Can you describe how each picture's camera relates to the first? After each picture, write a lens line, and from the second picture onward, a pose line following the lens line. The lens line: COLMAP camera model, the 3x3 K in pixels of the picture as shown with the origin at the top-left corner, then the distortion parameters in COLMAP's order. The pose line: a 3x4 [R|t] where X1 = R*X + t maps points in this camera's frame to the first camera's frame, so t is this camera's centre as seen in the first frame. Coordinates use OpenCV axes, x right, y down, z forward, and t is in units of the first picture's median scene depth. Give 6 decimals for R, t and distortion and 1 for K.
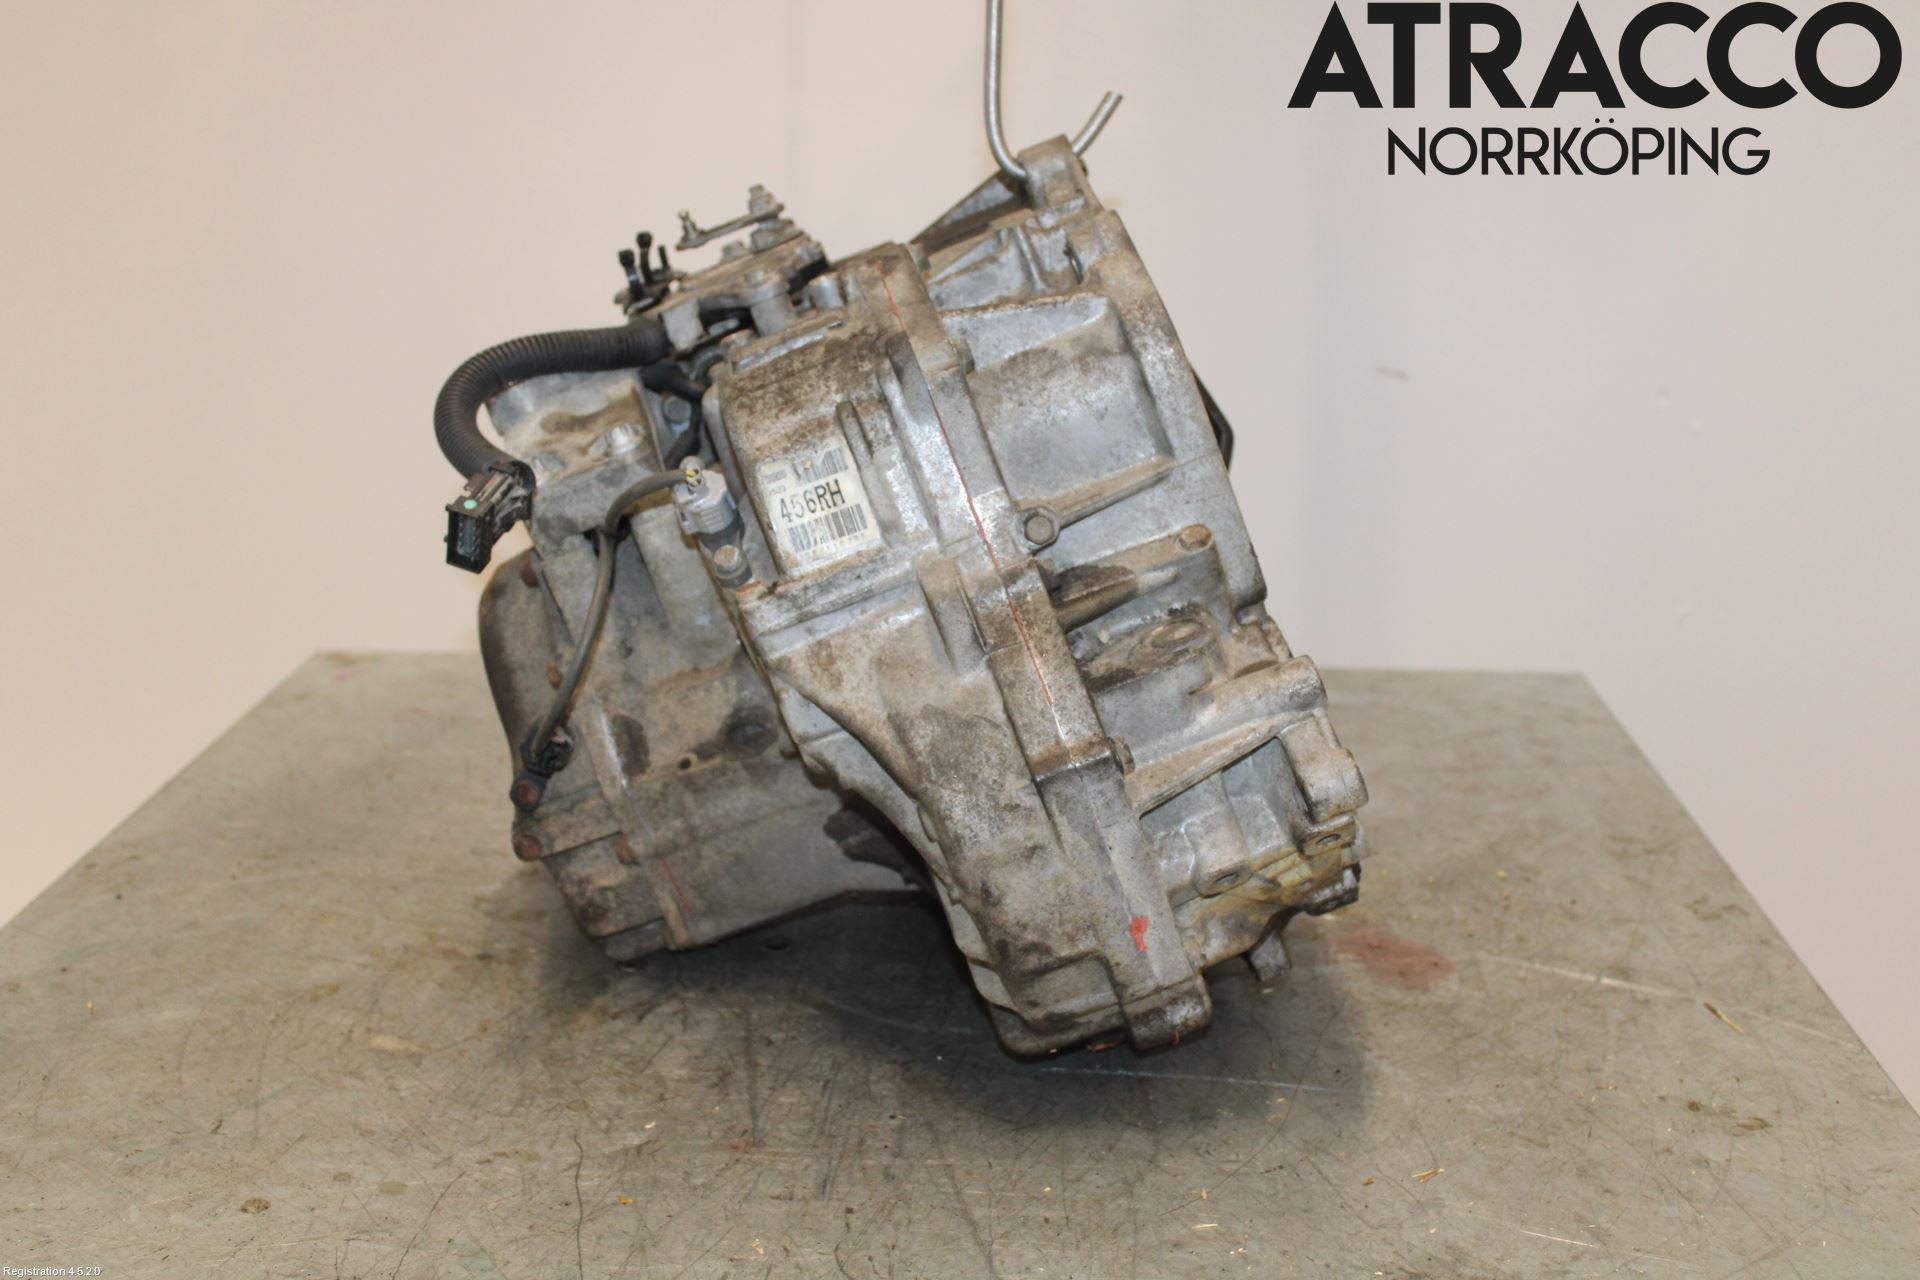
lens RADIAL K [[2189.8, 0, 960.0], [0, 2189.8, 640.0], [0, 0, 1]] dist [-0.083628, 0.033199]
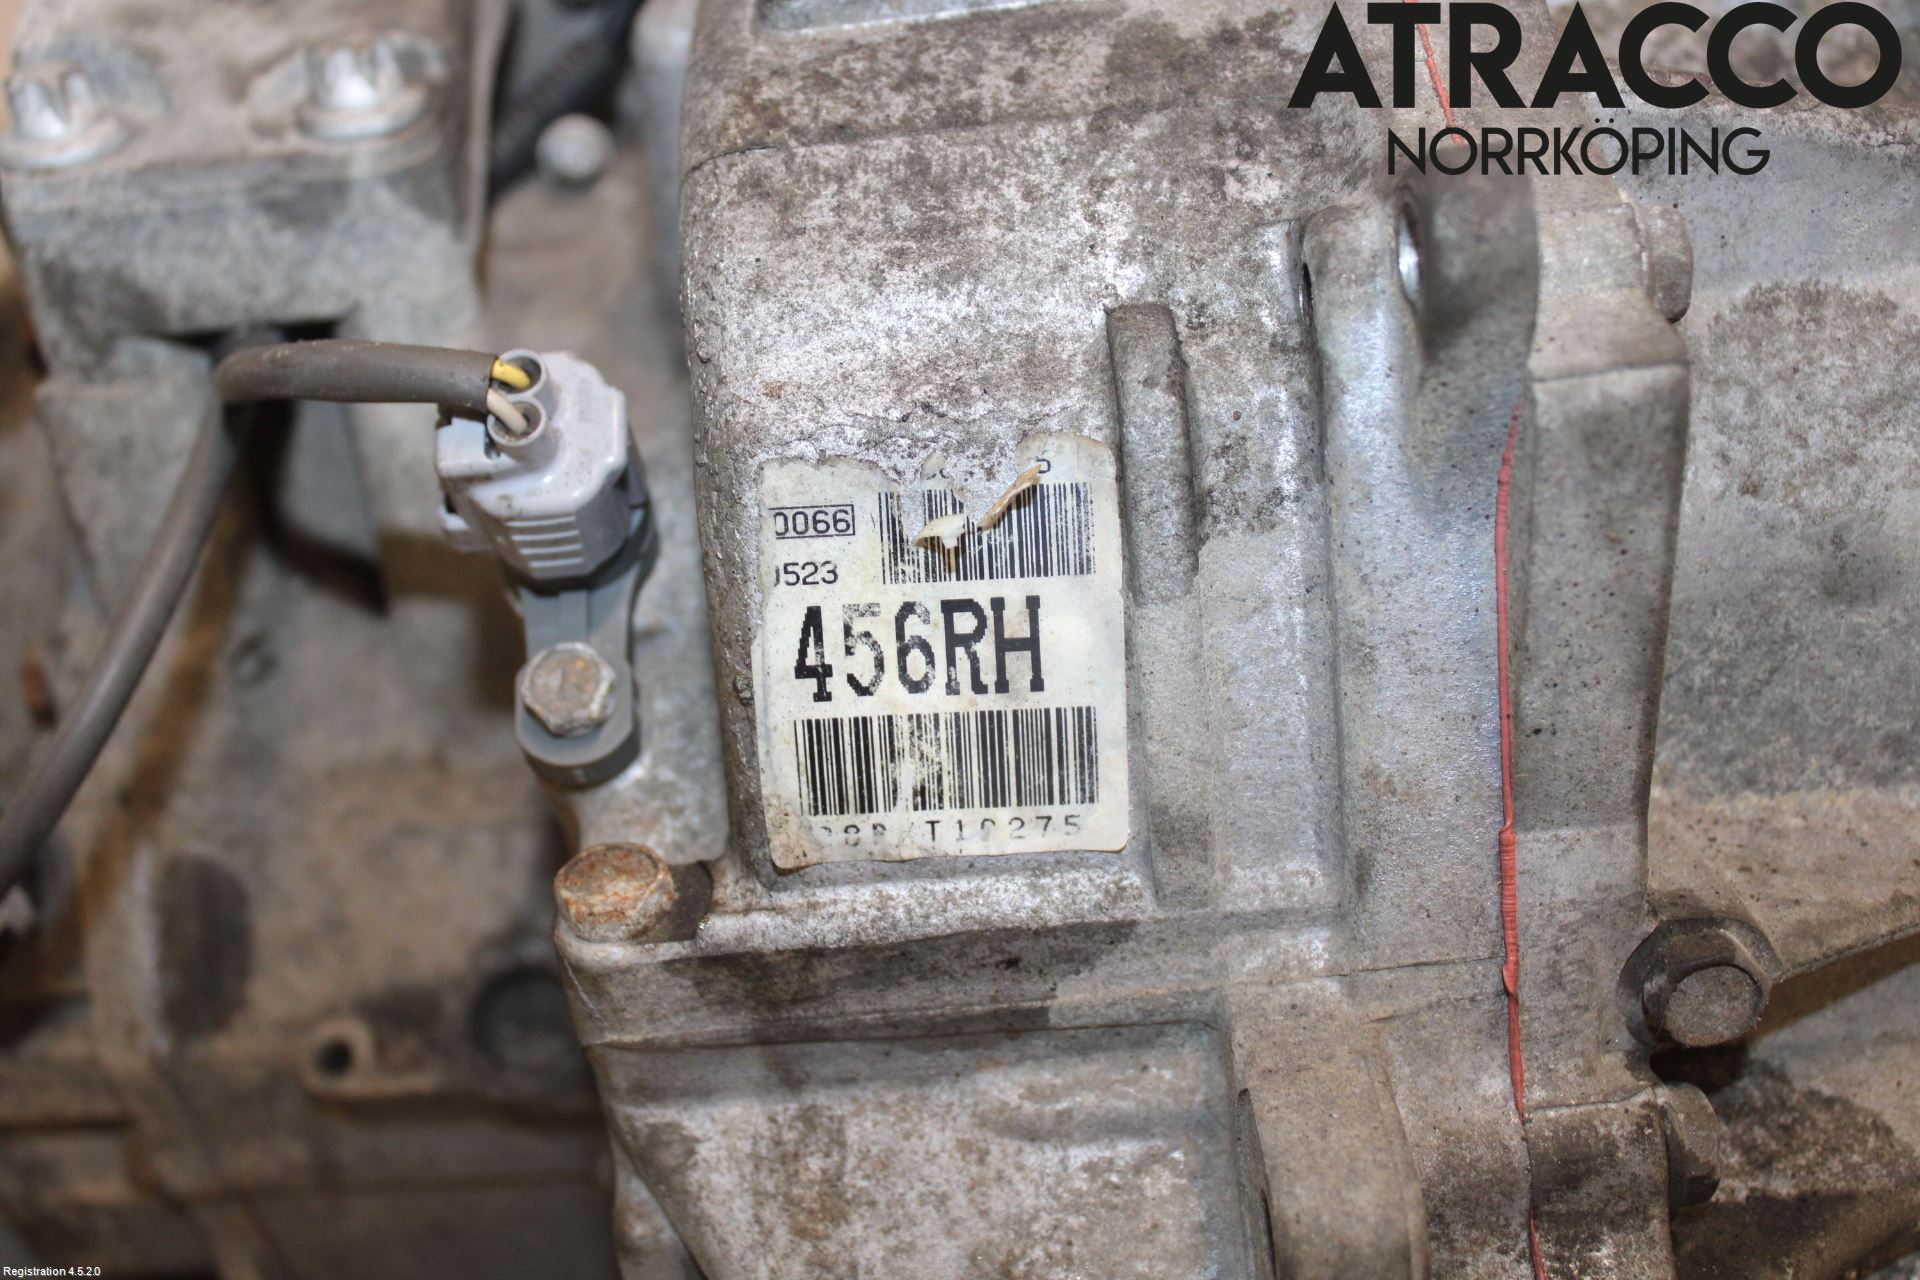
lens RADIAL K [[2189.8, 0, 960.0], [0, 2189.8, 640.0], [0, 0, 1]] dist [-0.083628, 0.033199]
pose [[0.959947, 0.263297, 0.095799, -0.087188], [-0.278812, 0.931459, 0.233770, -0.124904], [-0.027682, -0.251116, 0.967561, 0.733246]]
